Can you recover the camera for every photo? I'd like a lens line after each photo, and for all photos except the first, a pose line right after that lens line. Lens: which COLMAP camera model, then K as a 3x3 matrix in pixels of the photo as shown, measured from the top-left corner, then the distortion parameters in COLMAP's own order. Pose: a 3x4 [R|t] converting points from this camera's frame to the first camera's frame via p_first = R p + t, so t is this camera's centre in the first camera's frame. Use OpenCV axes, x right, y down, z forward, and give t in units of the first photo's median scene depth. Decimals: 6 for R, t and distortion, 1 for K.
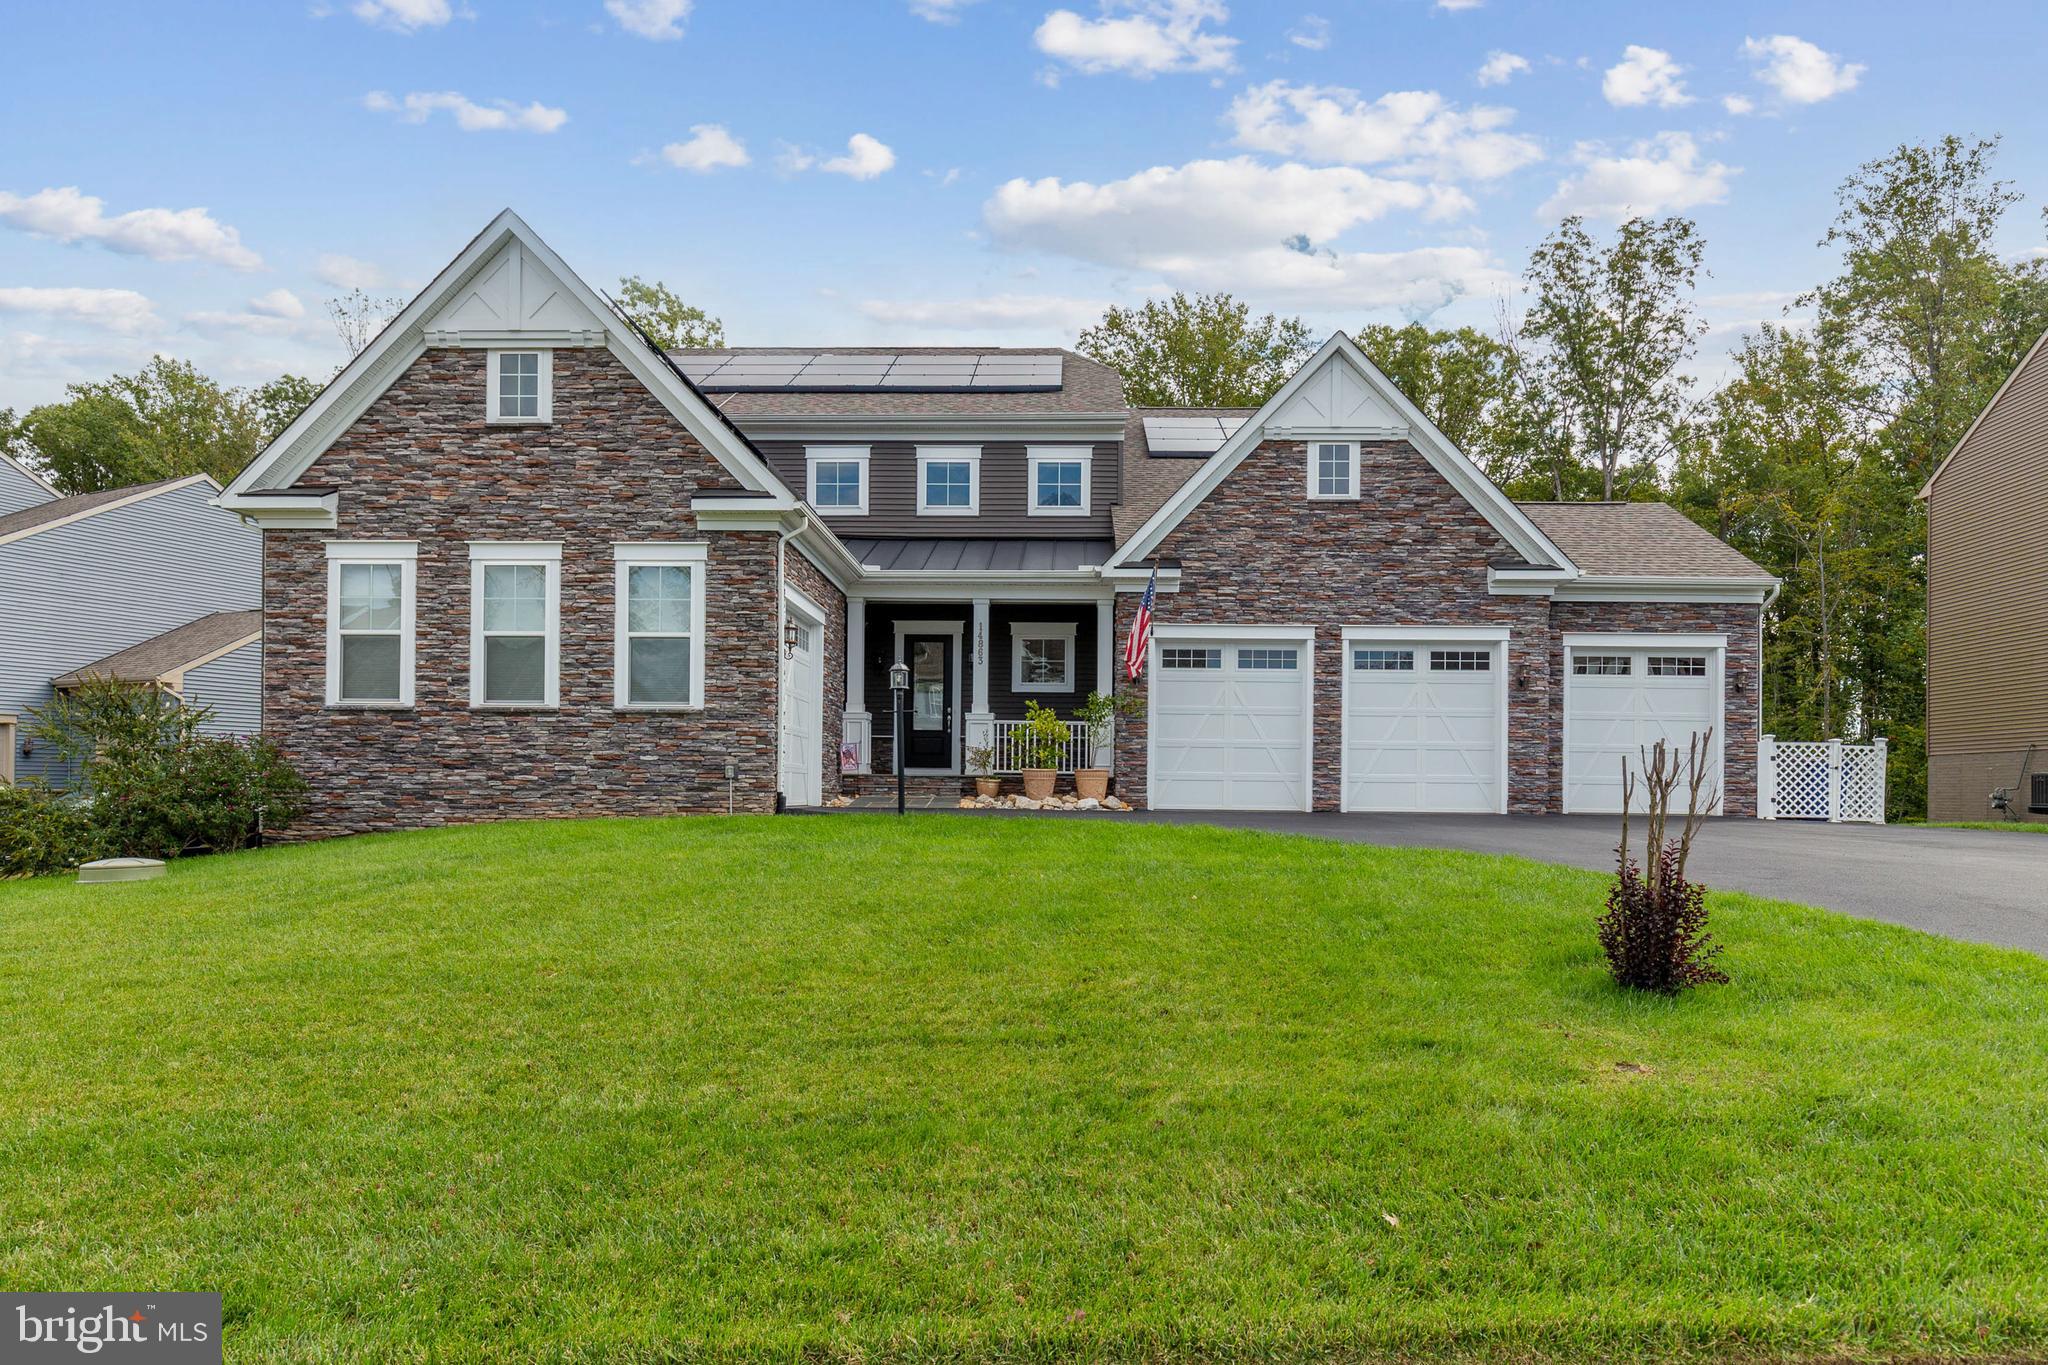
lens RADIAL K [[1262.4, 0, 1024.4], [0, 1262.4, 790.0], [0, 0, 1]] dist [-0.000444, -0.000082]
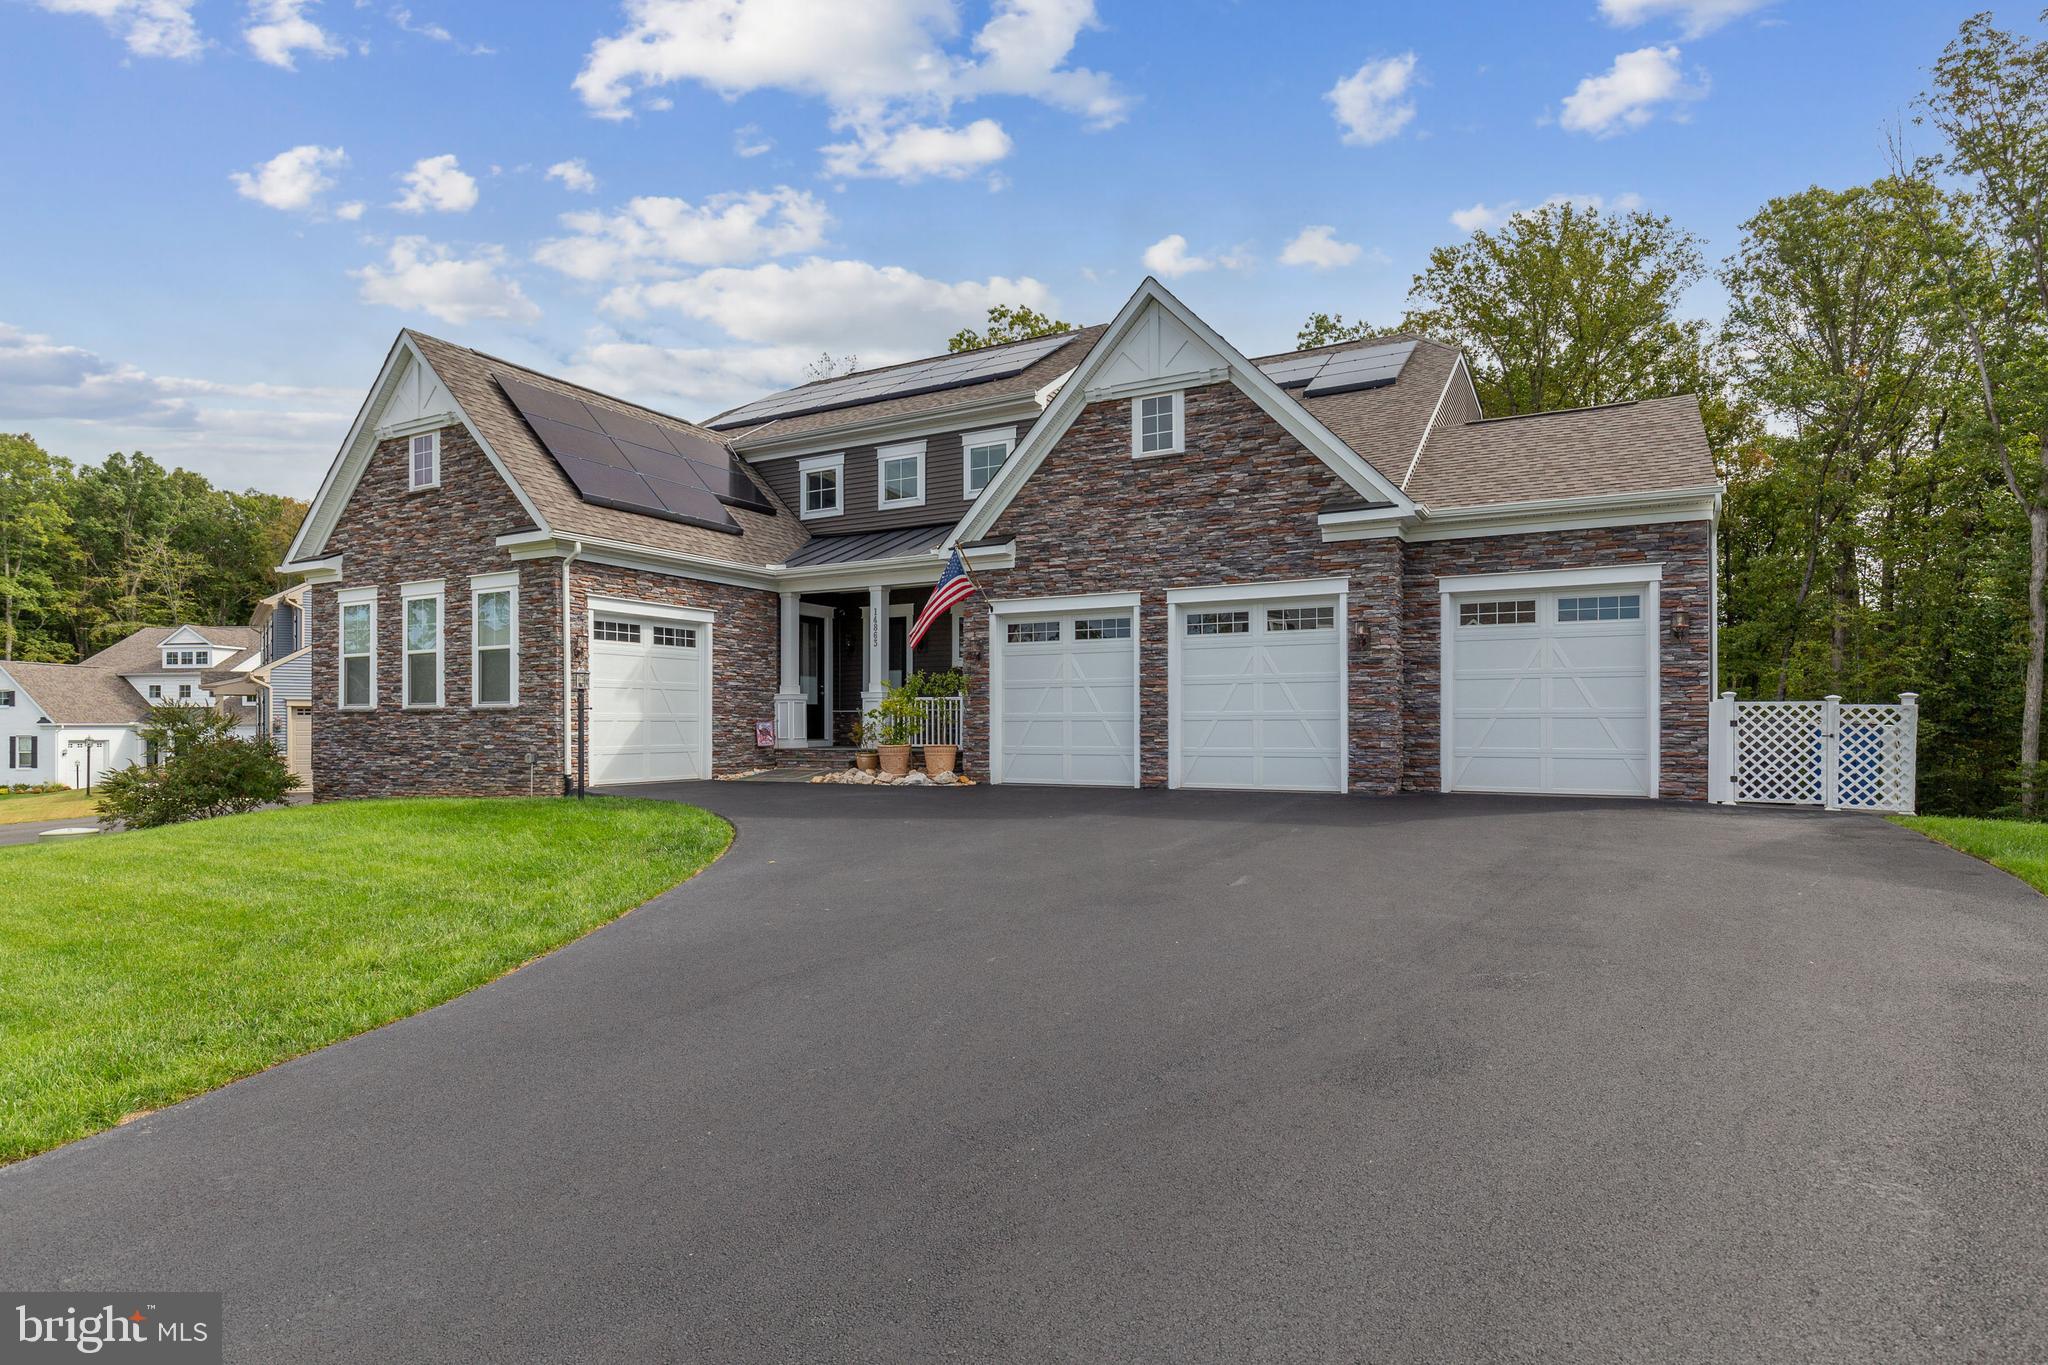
lens RADIAL K [[1122.6, 0, 1037.5], [0, 1122.6, 715.4], [0, 0, 1]] dist [-0.002028, 0.000147]
pose [[0.882671, -0.016799, -0.469690, 0.556244], [0.014658, 0.999859, -0.008216, -0.031434], [0.469762, 0.000367, 0.882793, 0.220812]]
